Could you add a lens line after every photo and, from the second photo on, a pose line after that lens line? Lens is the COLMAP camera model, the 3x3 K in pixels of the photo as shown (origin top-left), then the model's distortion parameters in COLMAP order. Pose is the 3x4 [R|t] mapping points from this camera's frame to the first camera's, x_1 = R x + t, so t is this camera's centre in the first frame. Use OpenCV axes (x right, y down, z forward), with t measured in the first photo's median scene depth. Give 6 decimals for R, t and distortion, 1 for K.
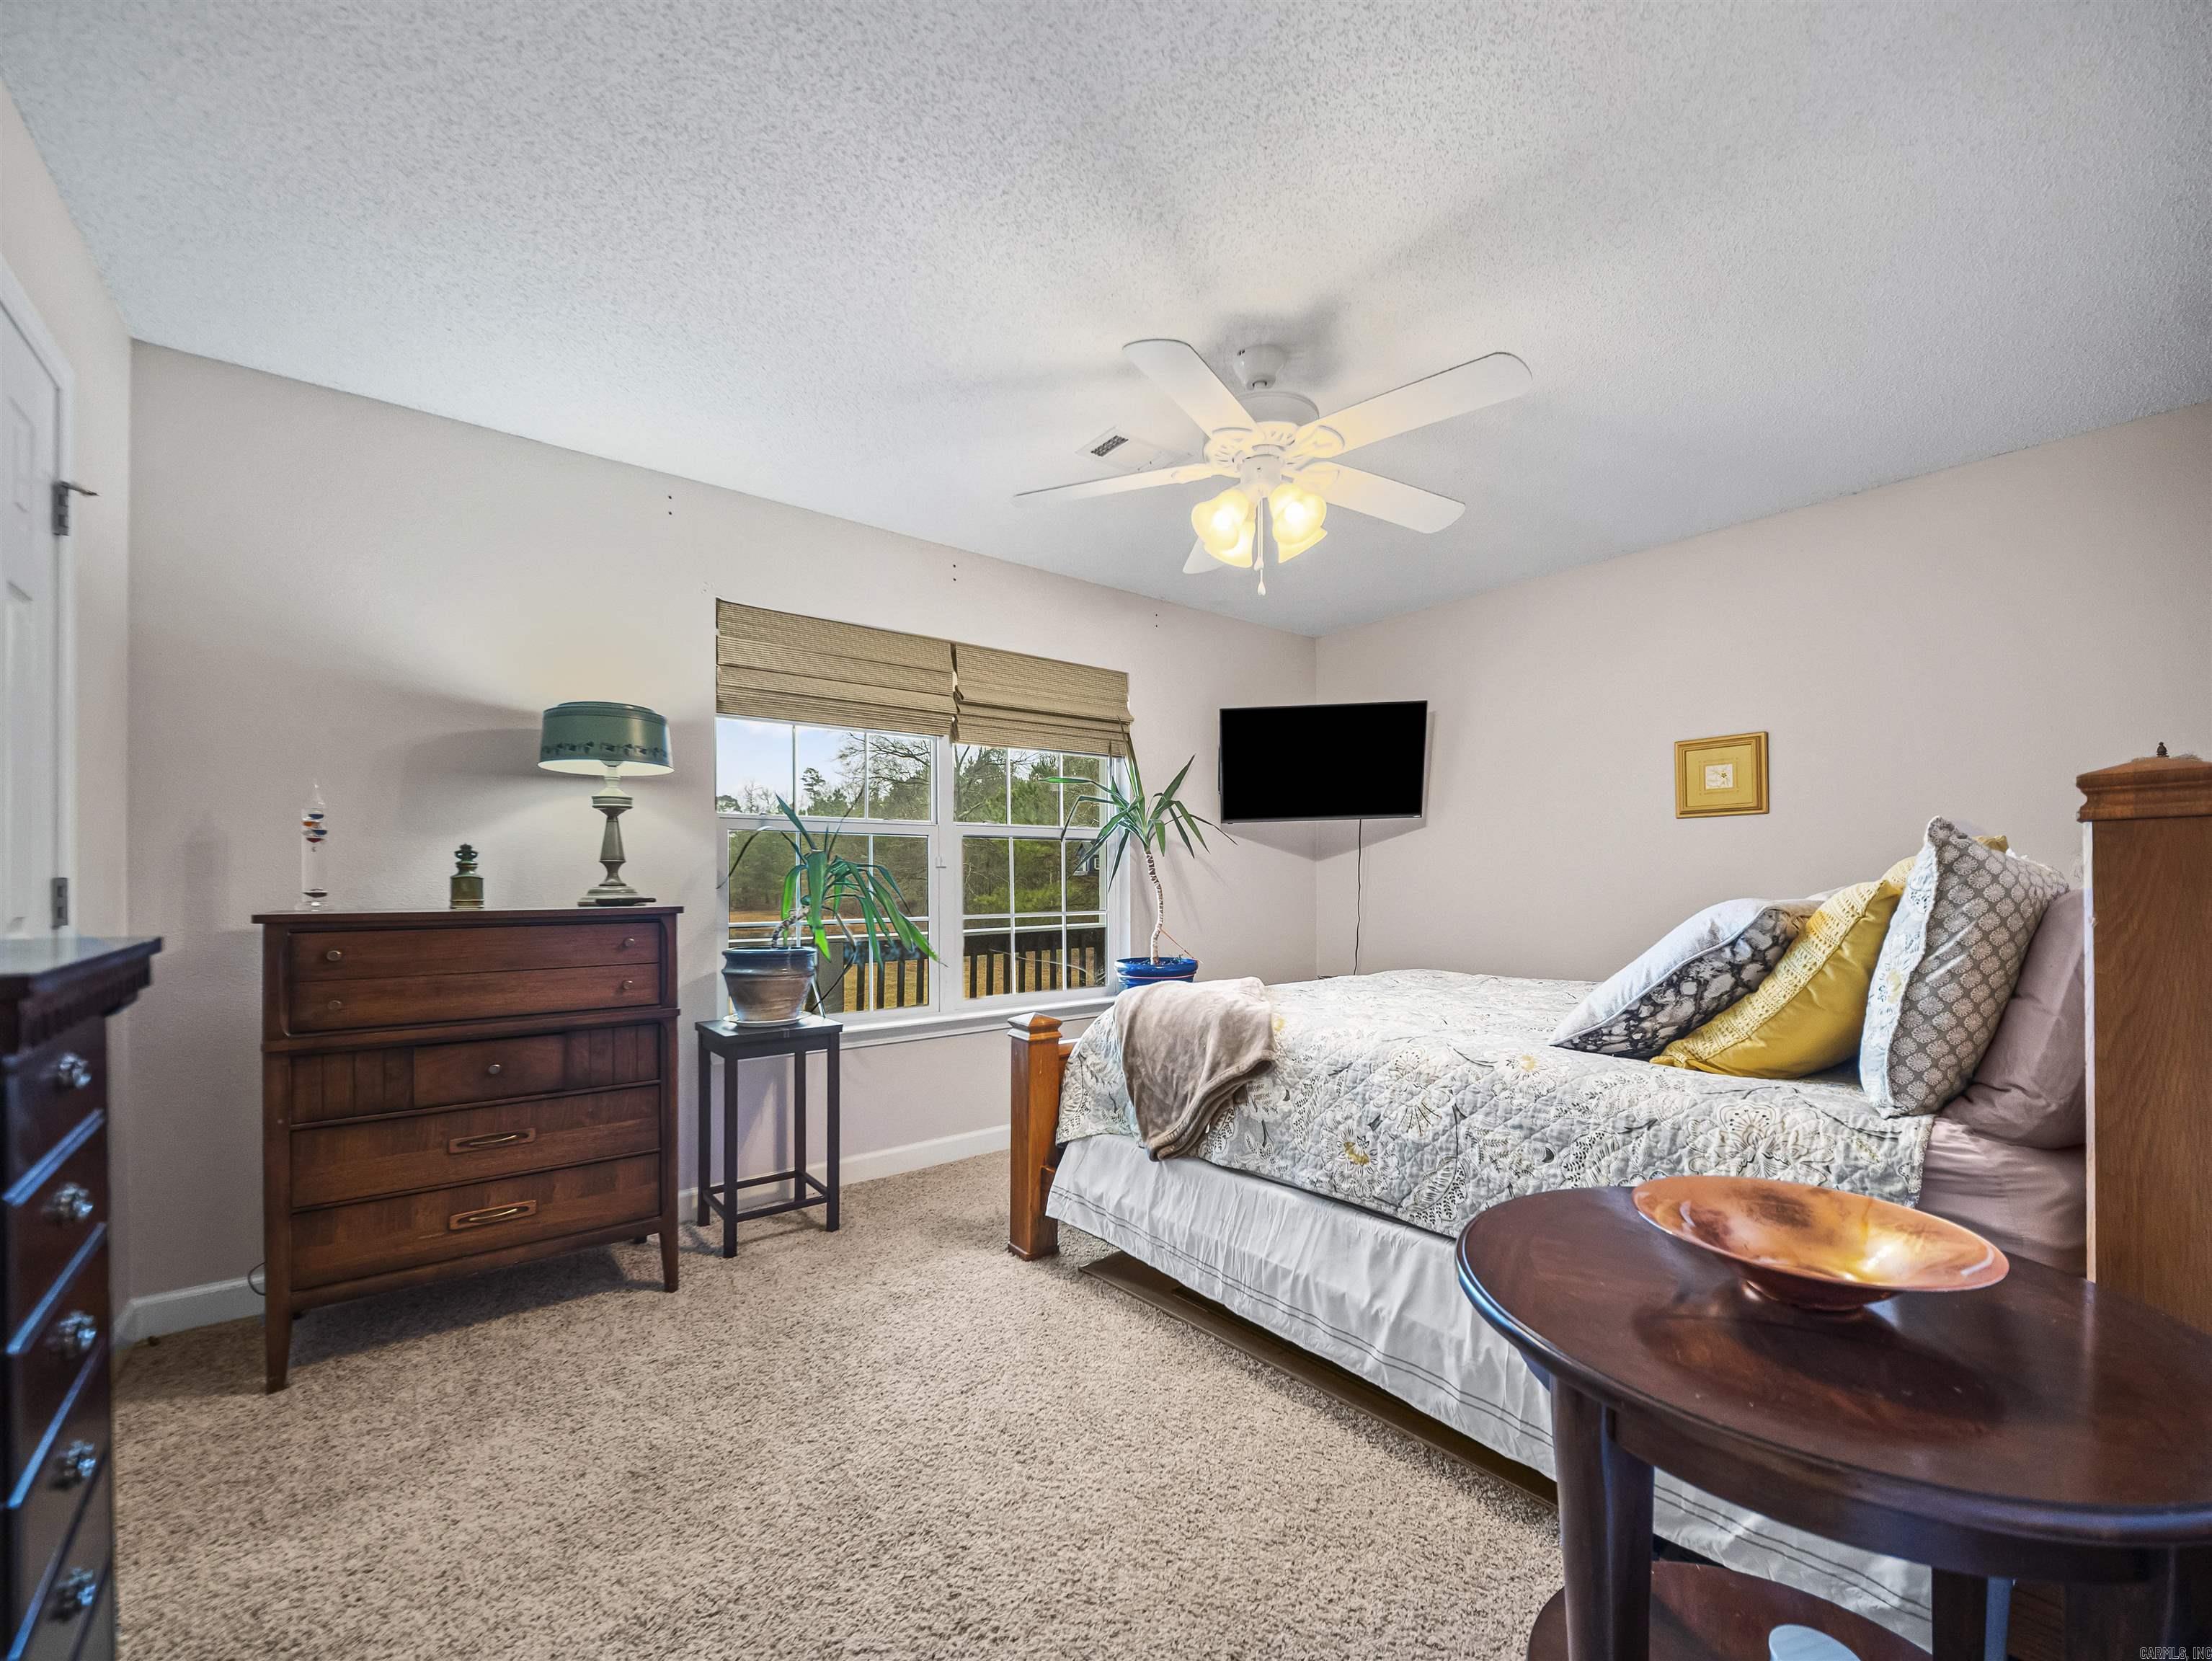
lens RADIAL K [[880.3, 0, 1065.2], [0, 880.3, 890.3], [0, 0, 1]] dist [0.007236, -0.006387]
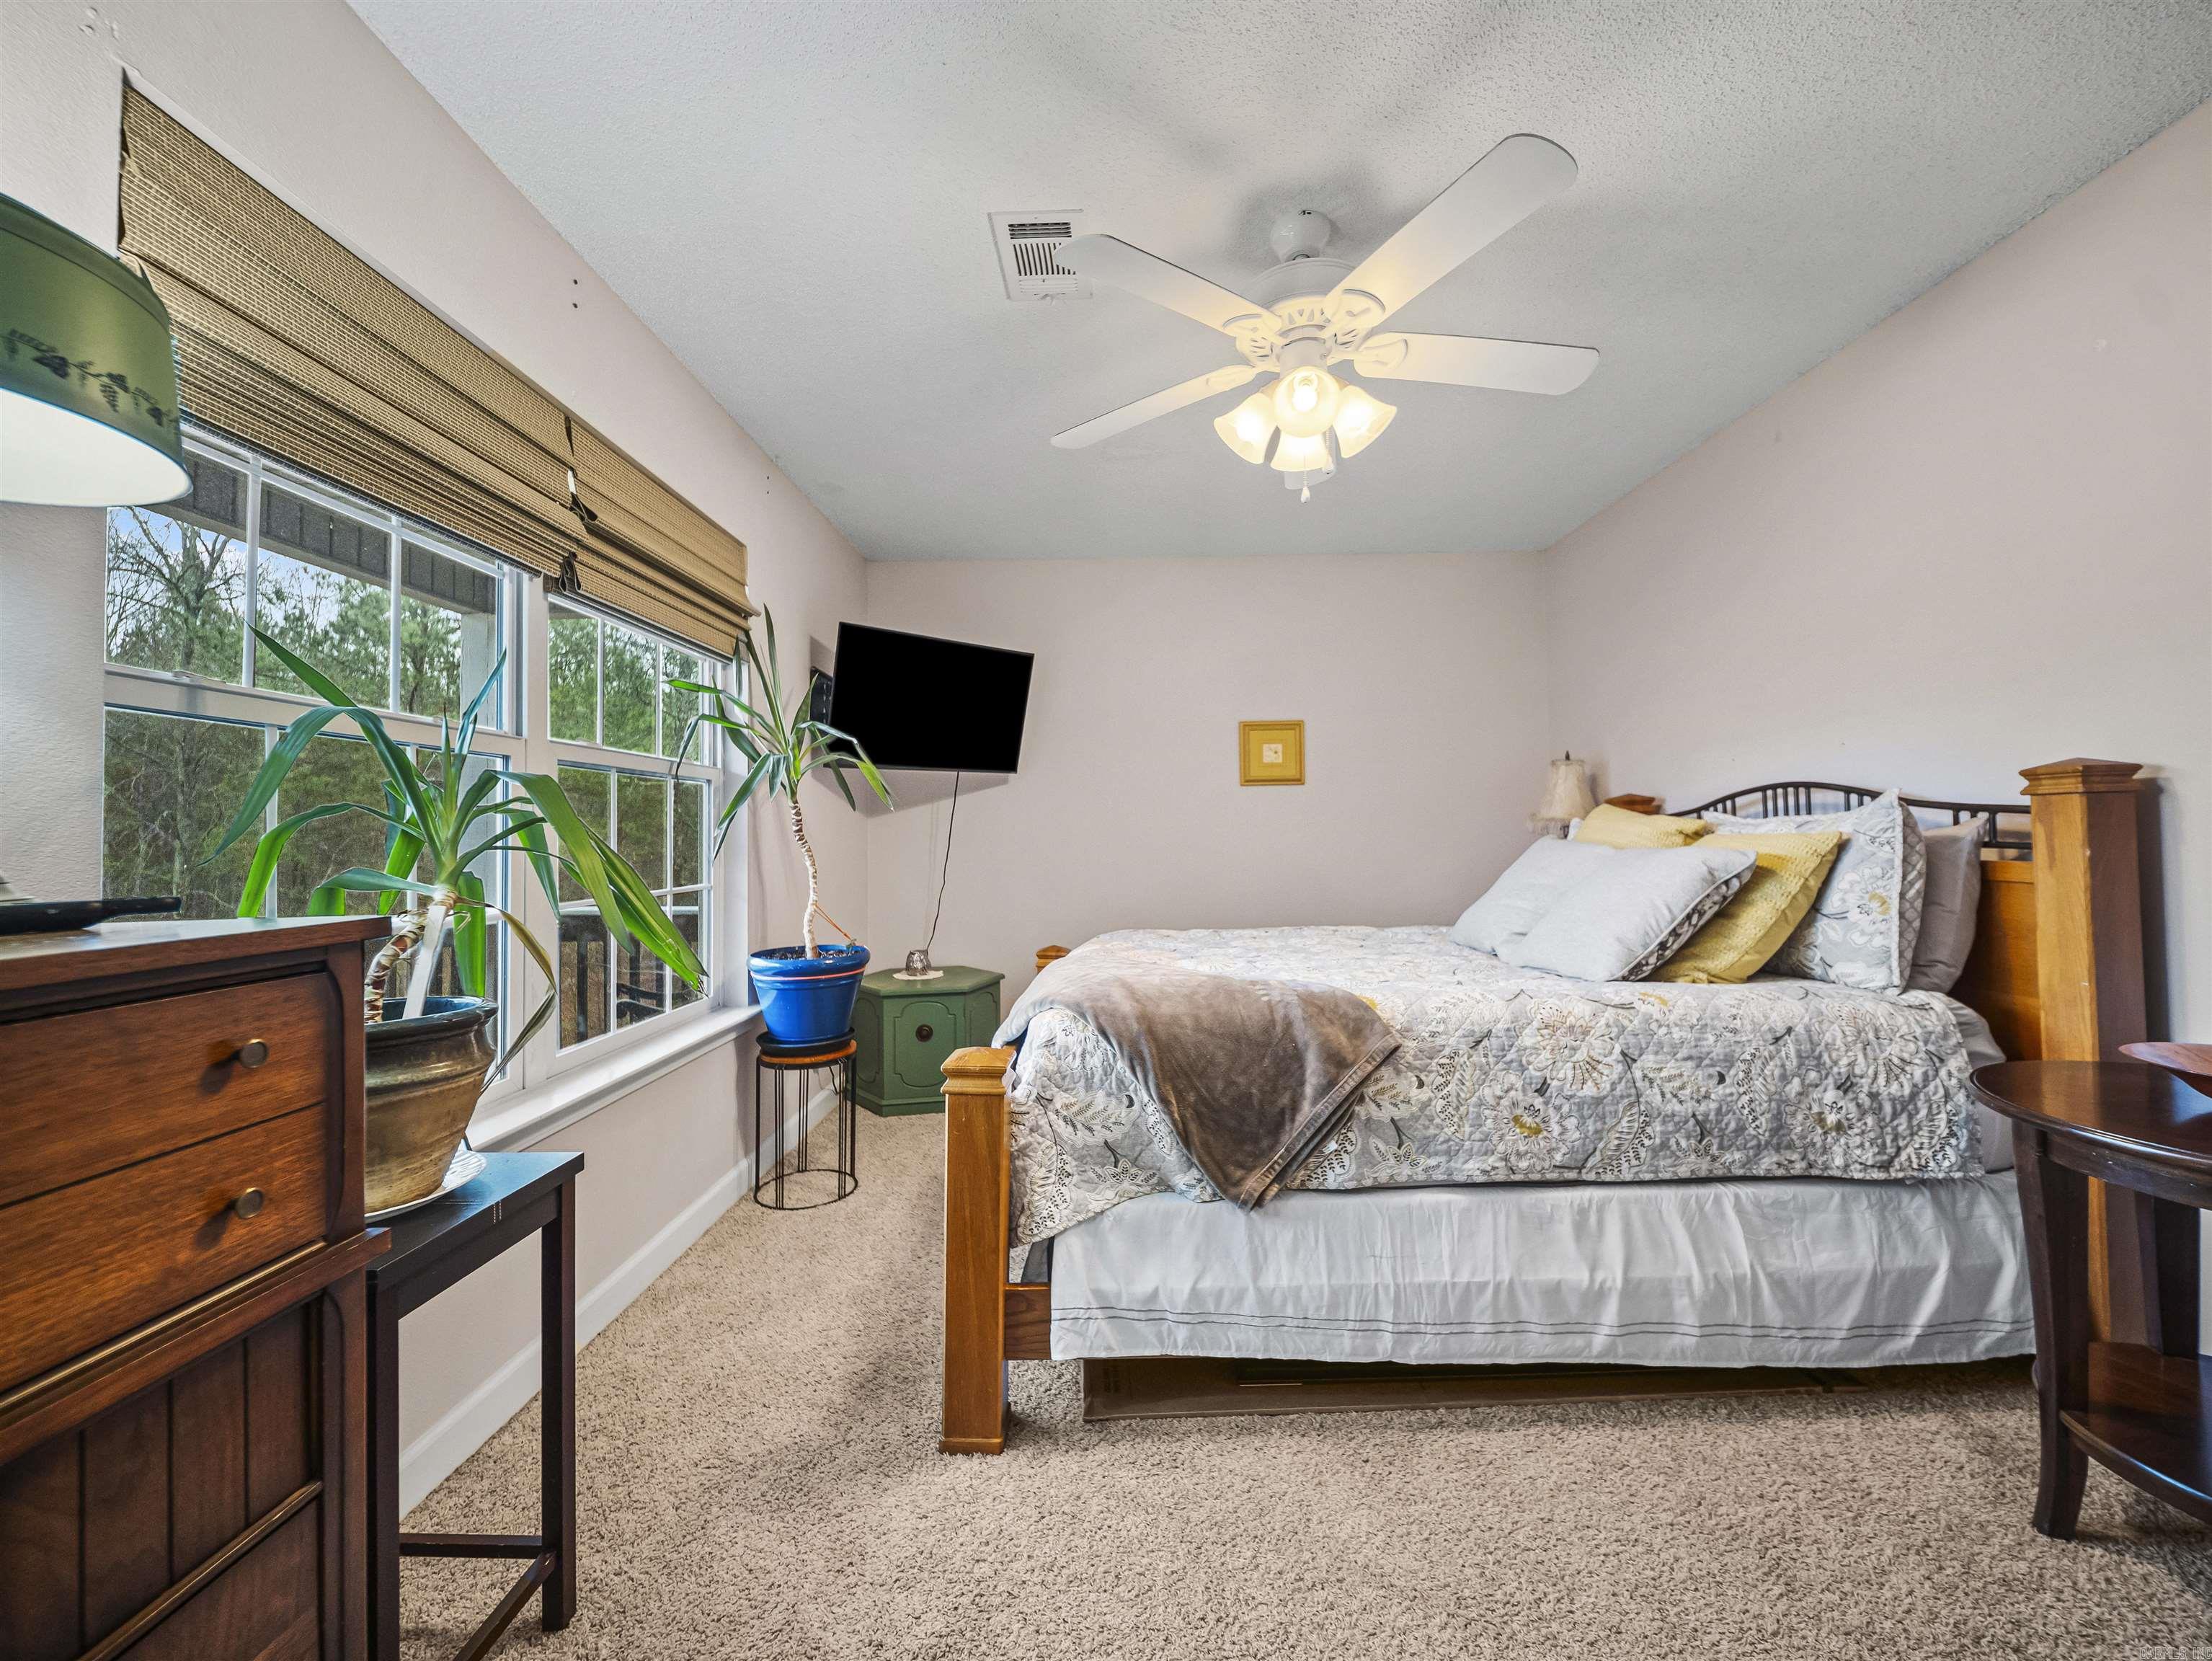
lens RADIAL K [[880.3, 0, 1112.8], [0, 880.3, 826.7], [0, 0, 1]] dist [0.007236, -0.006387]
pose [[0.614548, 0.007807, 0.788841, -0.672048], [0.015397, 0.999642, -0.021888, -0.003925], [-0.788730, 0.025597, 0.614207, 0.757500]]
